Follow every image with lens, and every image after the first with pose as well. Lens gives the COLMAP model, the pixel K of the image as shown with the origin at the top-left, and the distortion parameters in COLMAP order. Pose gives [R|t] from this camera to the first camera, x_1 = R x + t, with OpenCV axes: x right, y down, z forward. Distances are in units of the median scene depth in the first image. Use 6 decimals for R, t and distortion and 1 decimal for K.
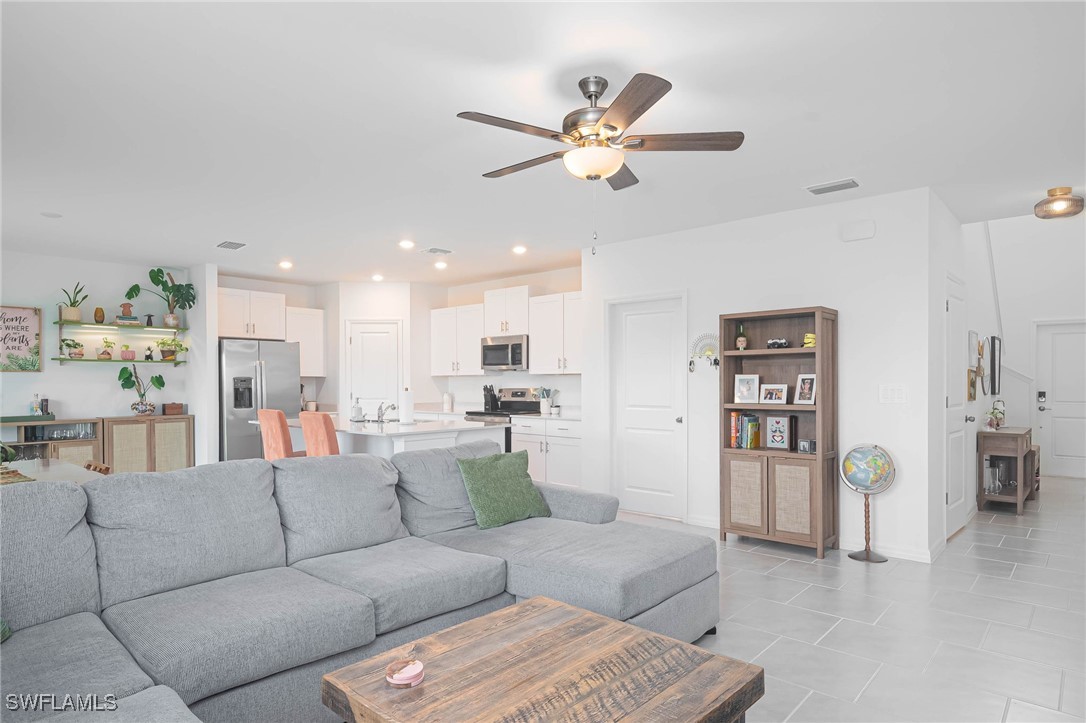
lens RADIAL K [[610.0, 0, 543.4], [0, 610.0, 368.8], [0, 0, 1]] dist [-0.000490, -0.000699]
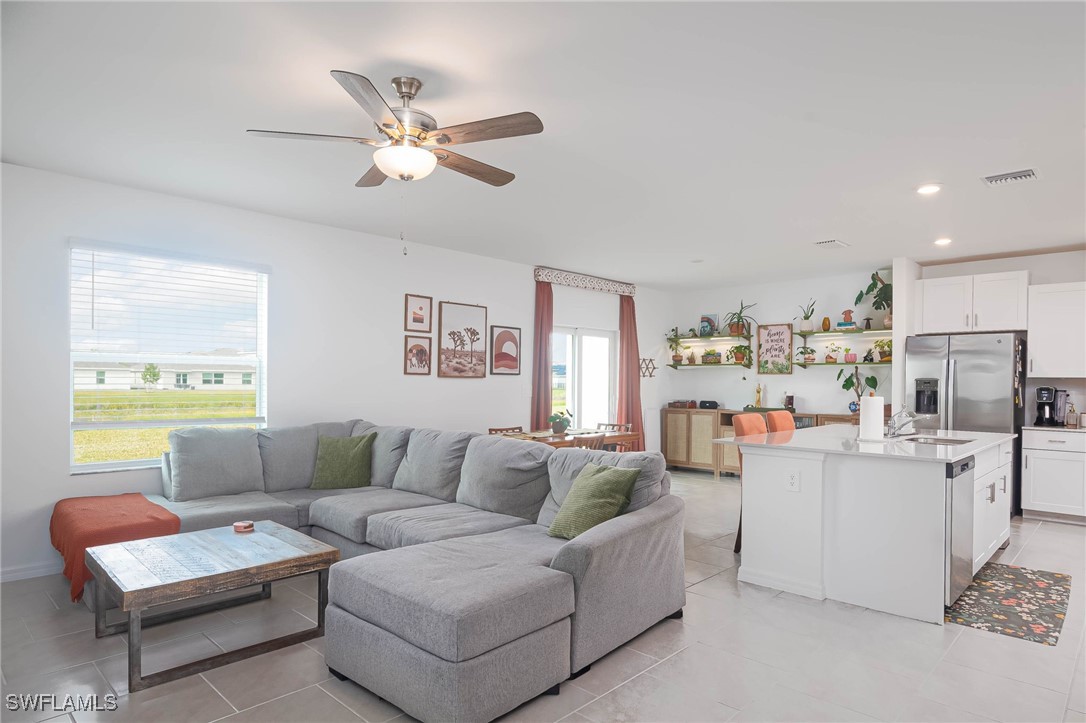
lens RADIAL K [[610.0, 0, 543.9], [0, 610.0, 369.7], [0, 0, 1]] dist [-0.000490, -0.000699]
pose [[-0.025361, -0.014287, -0.999576, 0.425906], [0.010858, 0.999835, -0.014566, 0.008161], [0.999619, -0.011223, -0.025201, 0.497178]]
